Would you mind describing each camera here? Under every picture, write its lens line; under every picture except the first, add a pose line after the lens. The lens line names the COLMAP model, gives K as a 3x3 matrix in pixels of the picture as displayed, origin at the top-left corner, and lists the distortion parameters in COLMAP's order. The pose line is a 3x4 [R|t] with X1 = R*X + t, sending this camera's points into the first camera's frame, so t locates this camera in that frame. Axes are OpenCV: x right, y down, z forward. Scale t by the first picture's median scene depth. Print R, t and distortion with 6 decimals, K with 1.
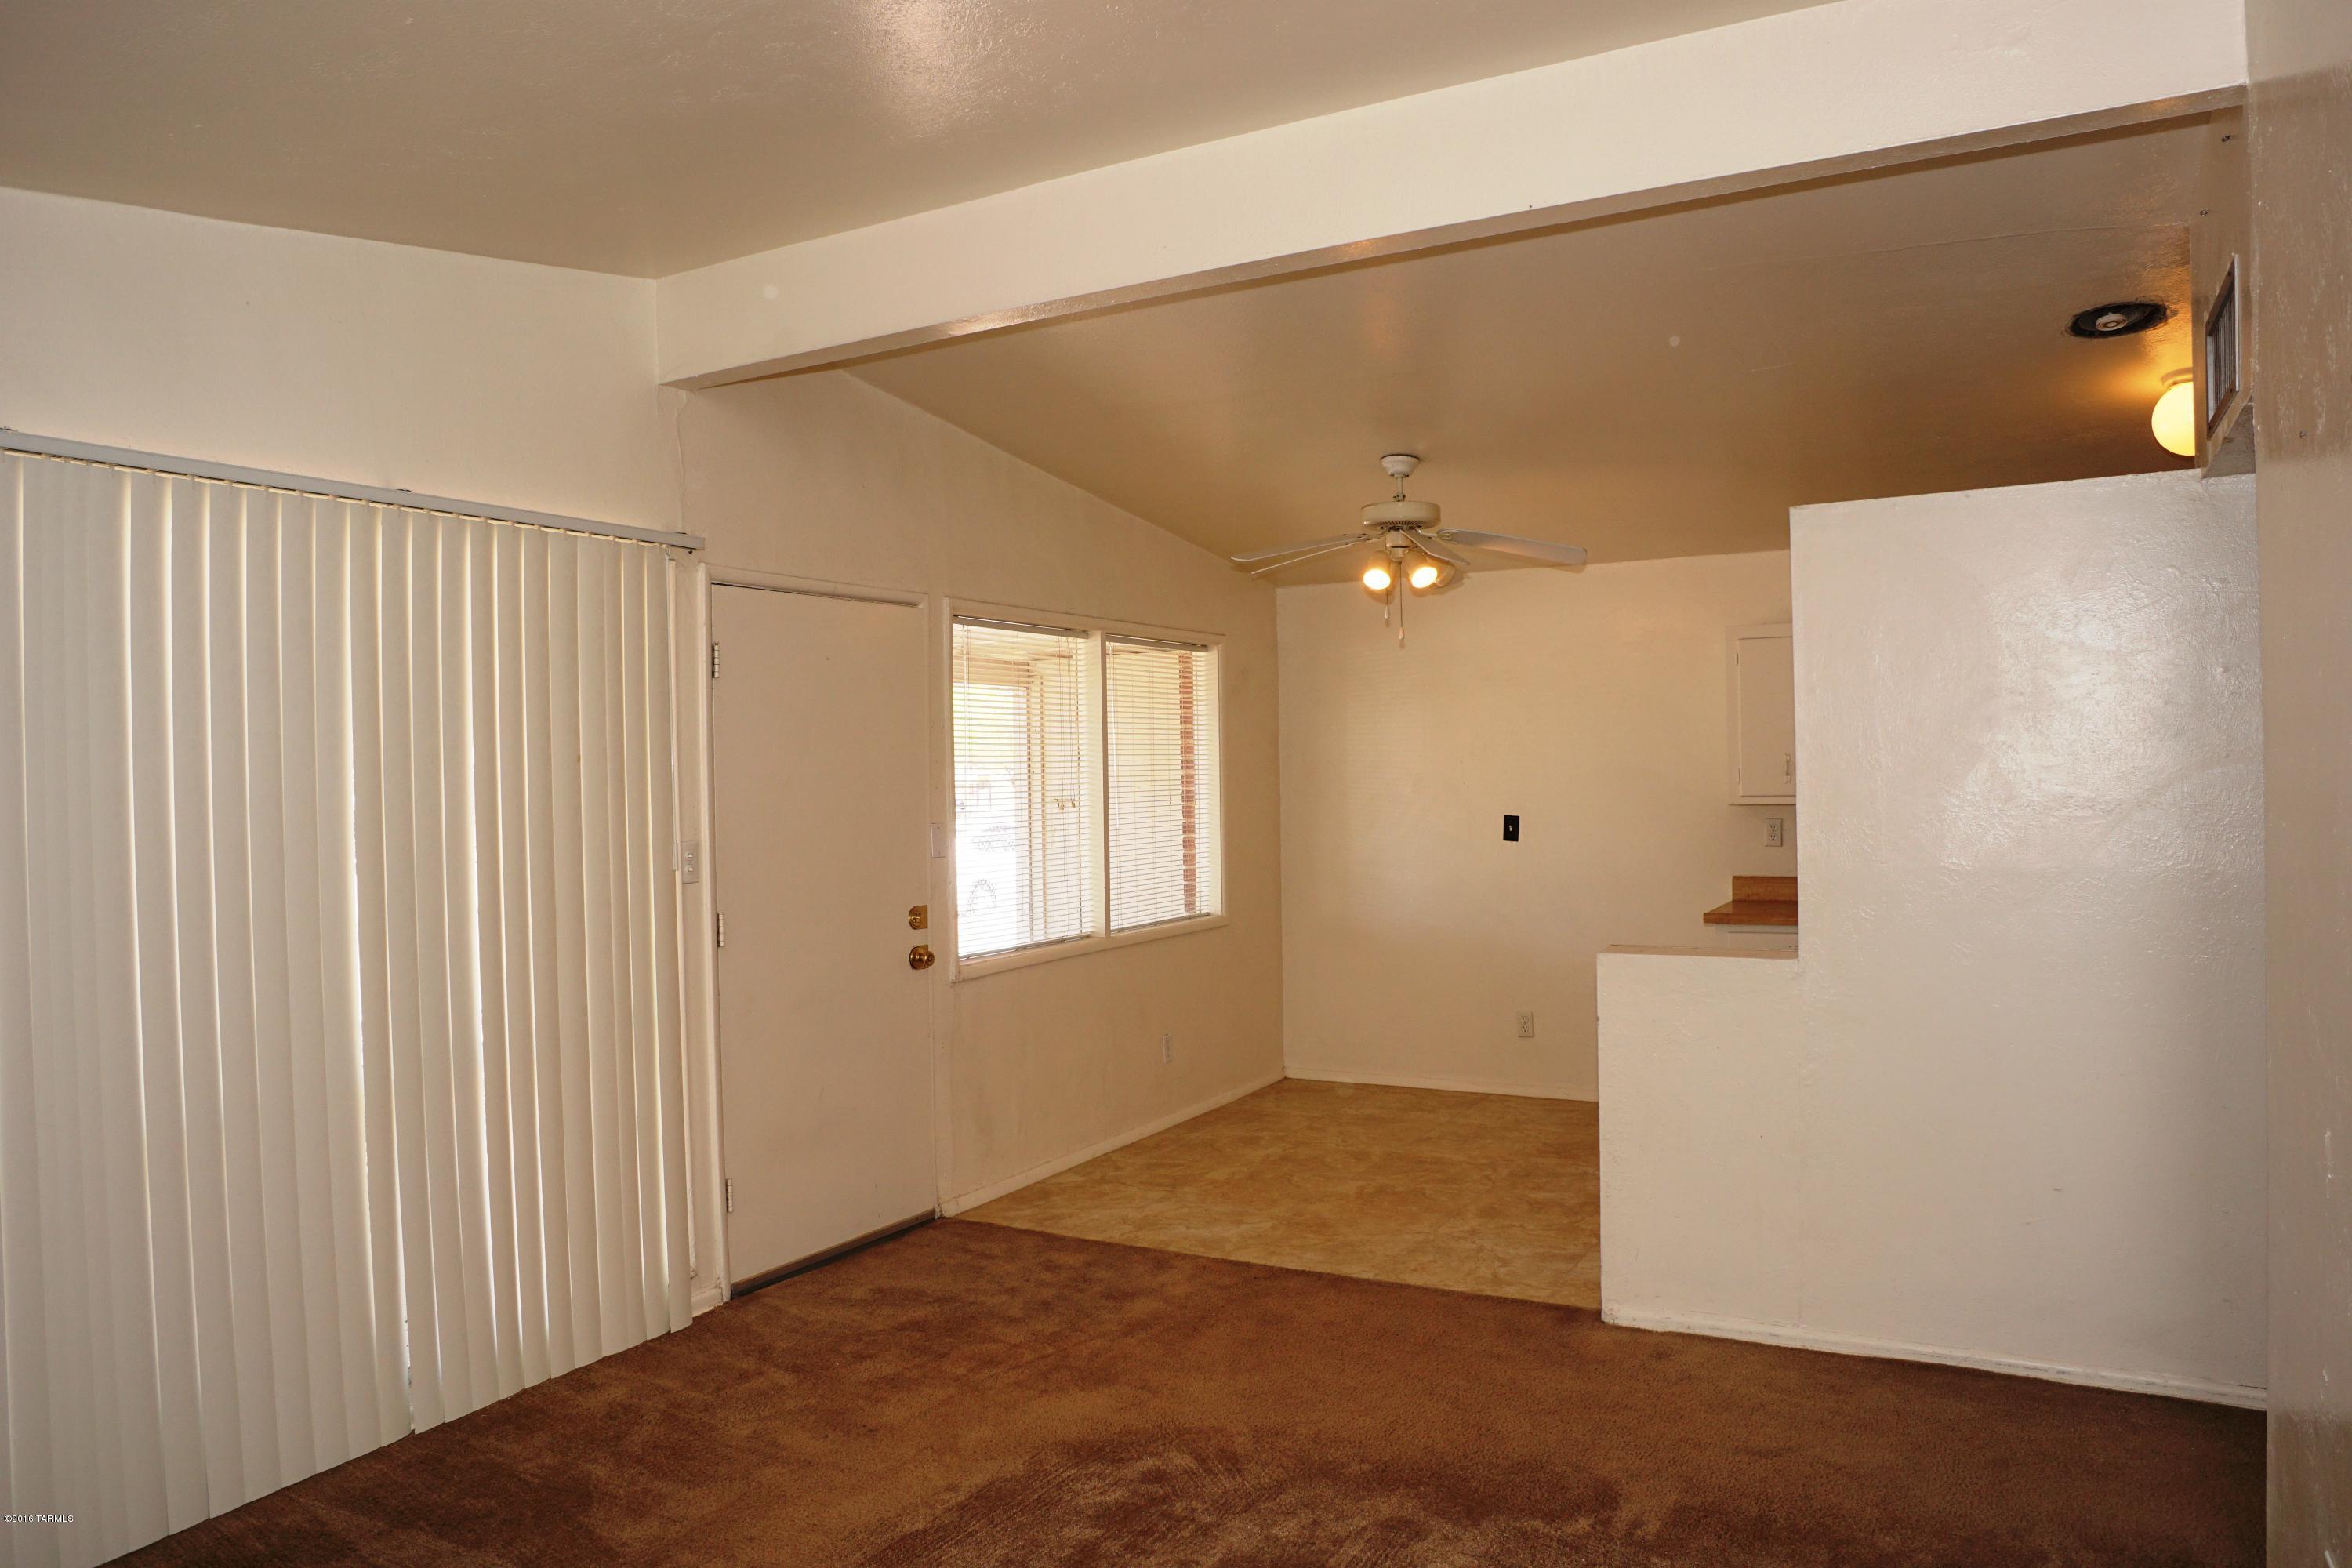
lens RADIAL K [[1591.6, 0, 1170.6], [0, 1591.6, 798.9], [0, 0, 1]] dist [-0.108631, 0.026788]
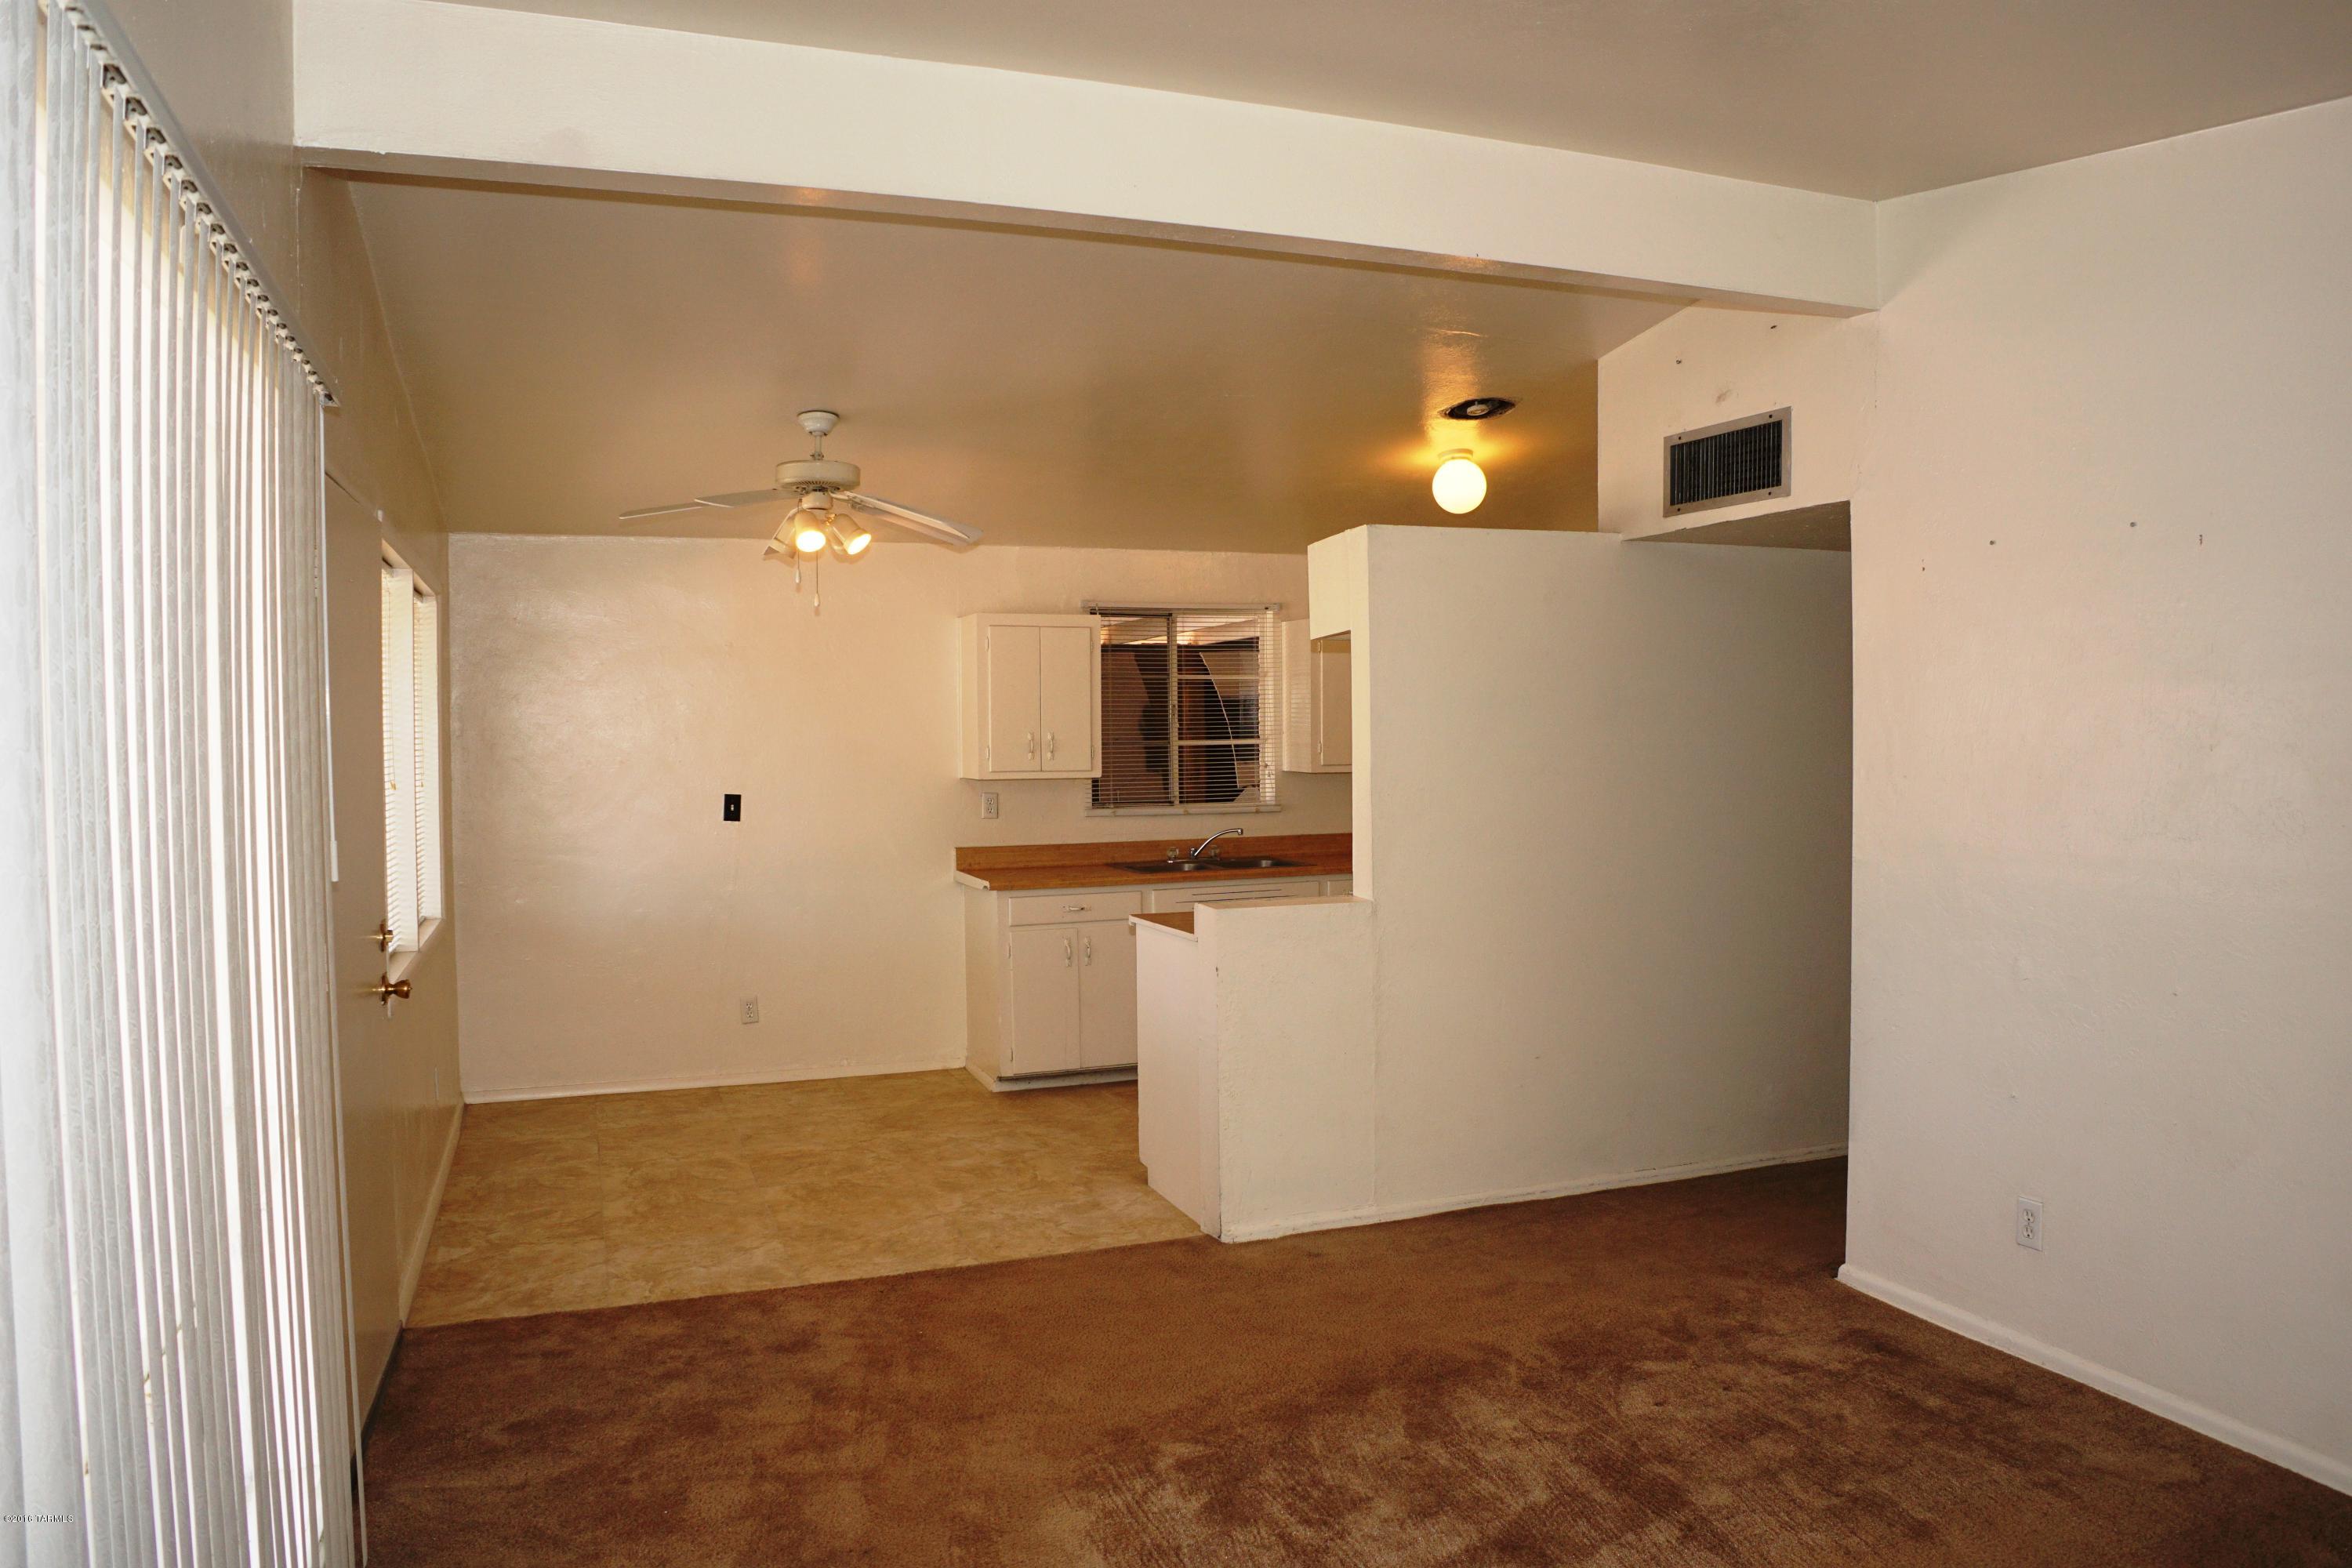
lens RADIAL K [[1591.6, 0, 1168.4], [0, 1591.6, 779.5], [0, 0, 1]] dist [-0.108631, 0.026788]
pose [[0.639619, -0.005319, 0.768674, -0.480837], [0.009398, 0.999955, -0.000900, 0.006423], [-0.768635, 0.007800, 0.639640, 0.250849]]
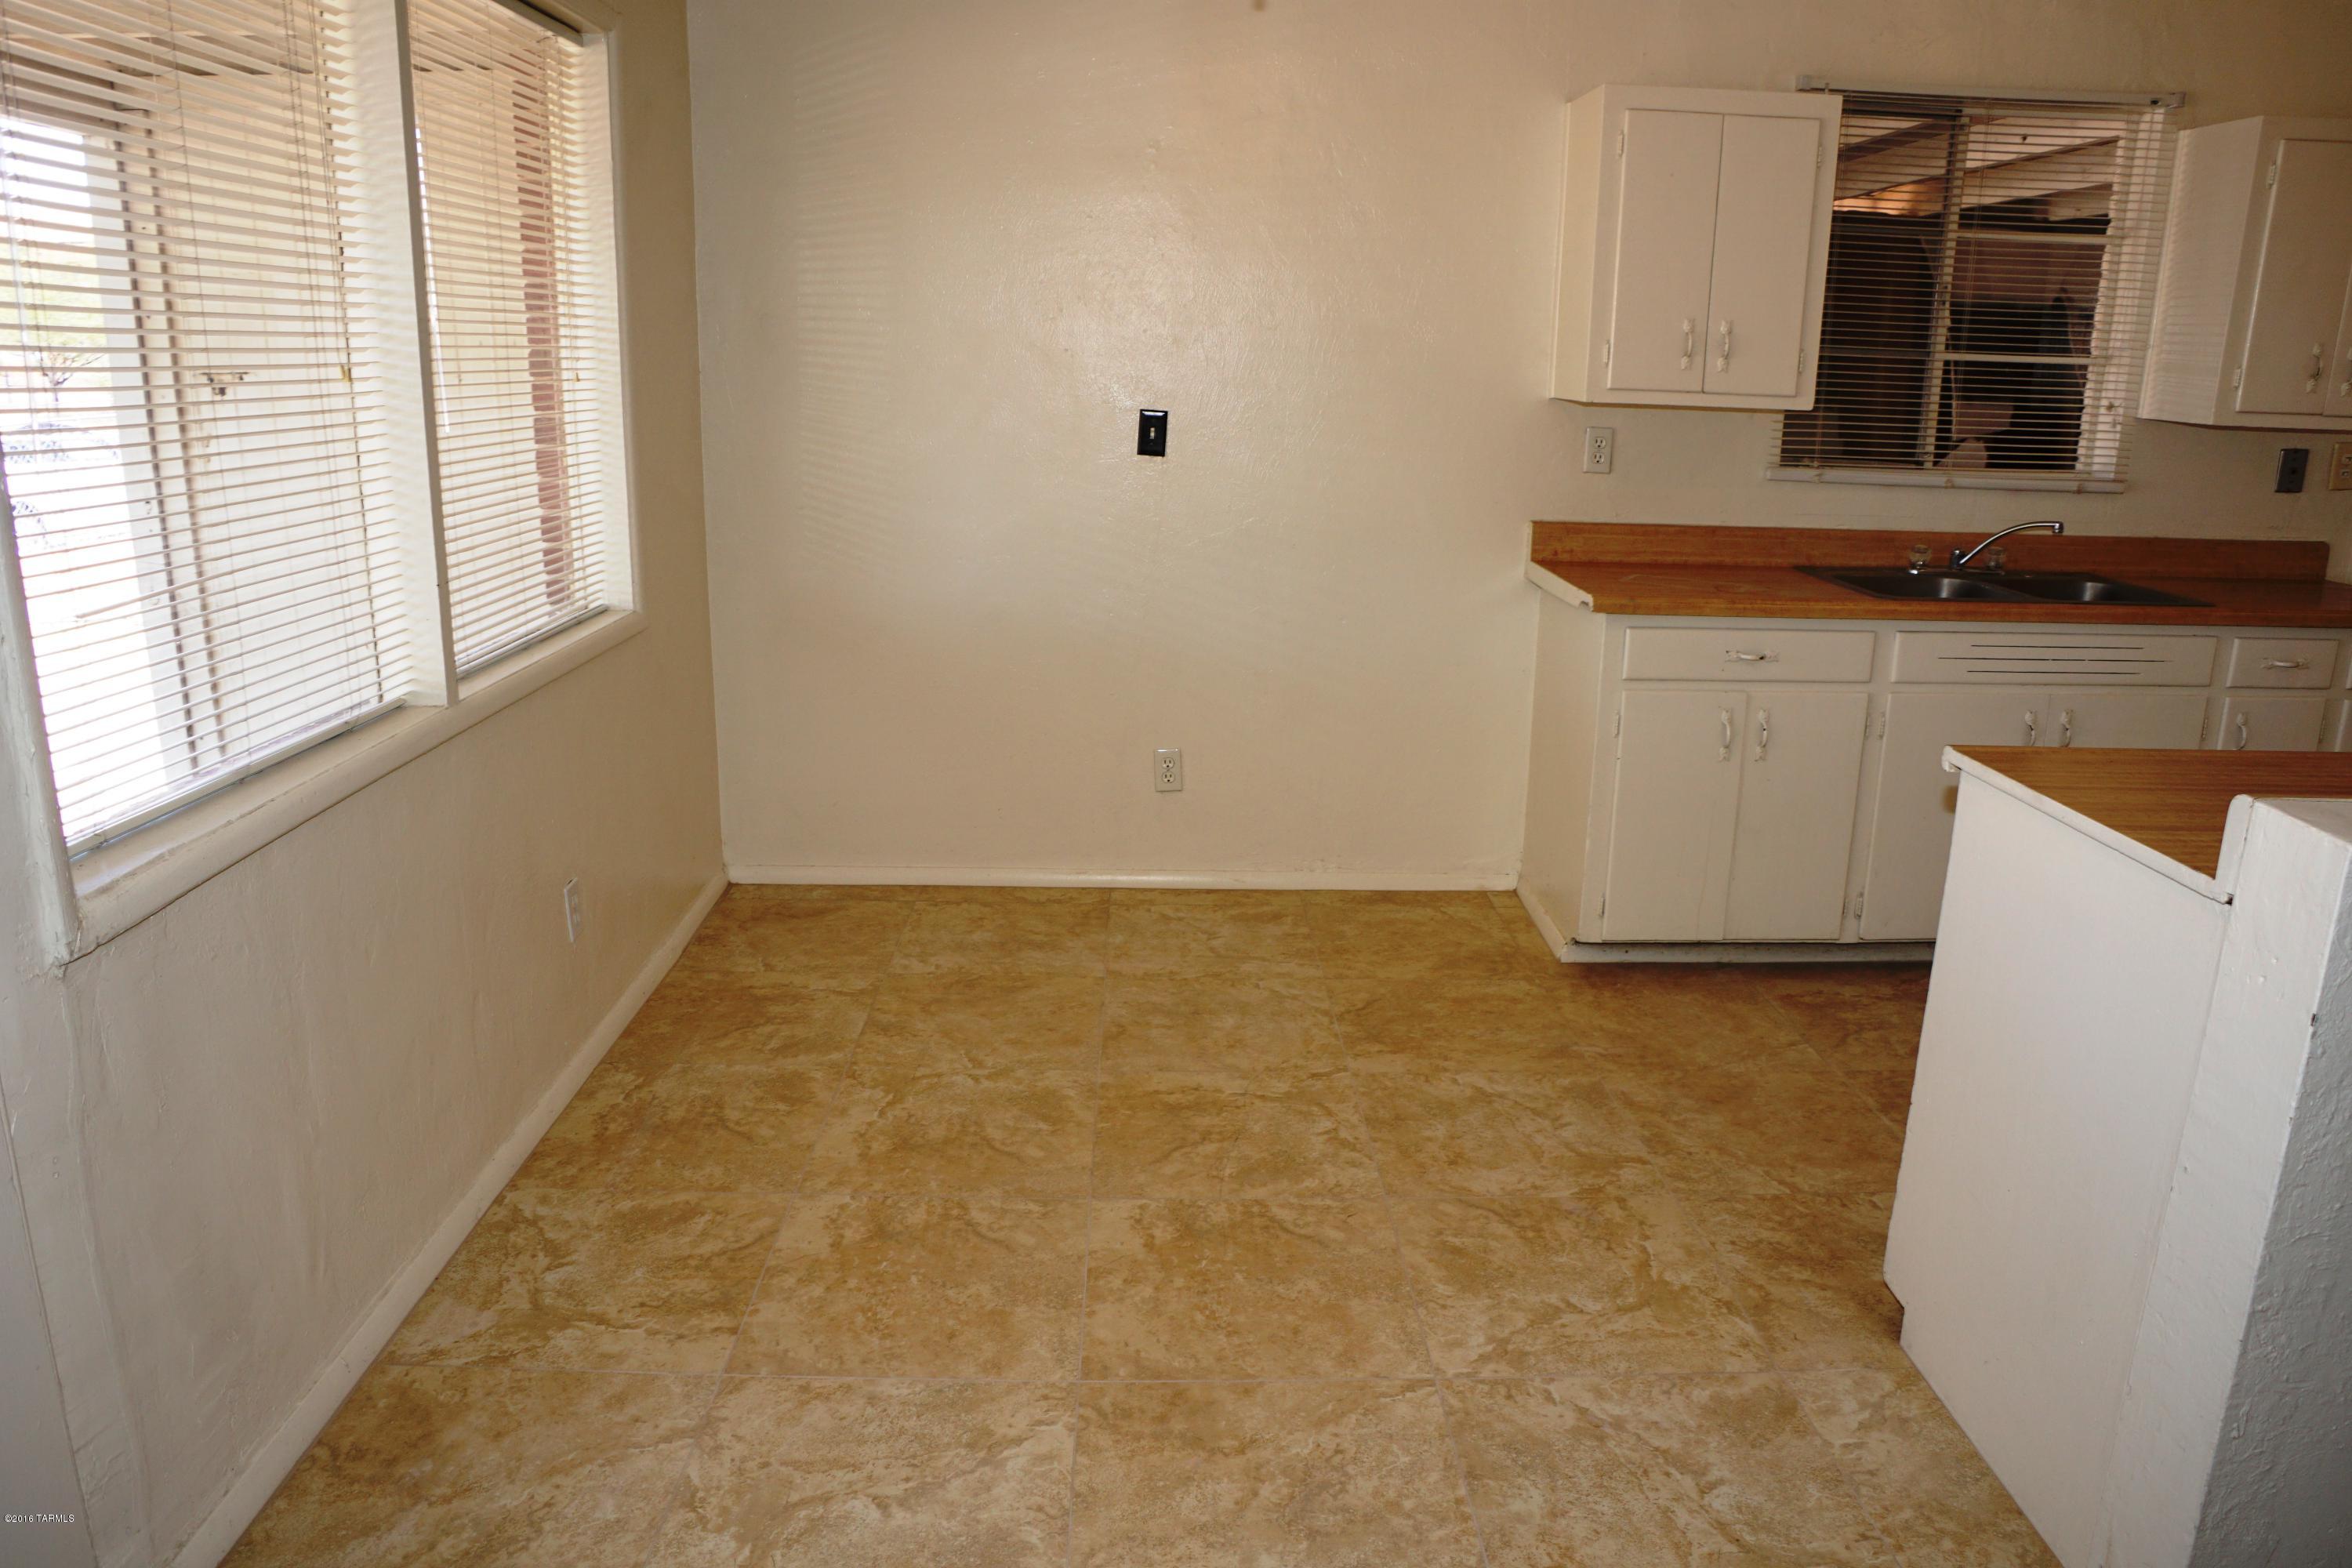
lens RADIAL K [[1591.6, 0, 1173.2], [0, 1591.6, 784.2], [0, 0, 1]] dist [-0.108631, 0.026788]
pose [[0.861763, -0.097740, 0.497807, -0.097910], [-0.025150, 0.971828, 0.234347, 0.010017], [-0.506688, -0.214471, 0.835027, 0.681042]]
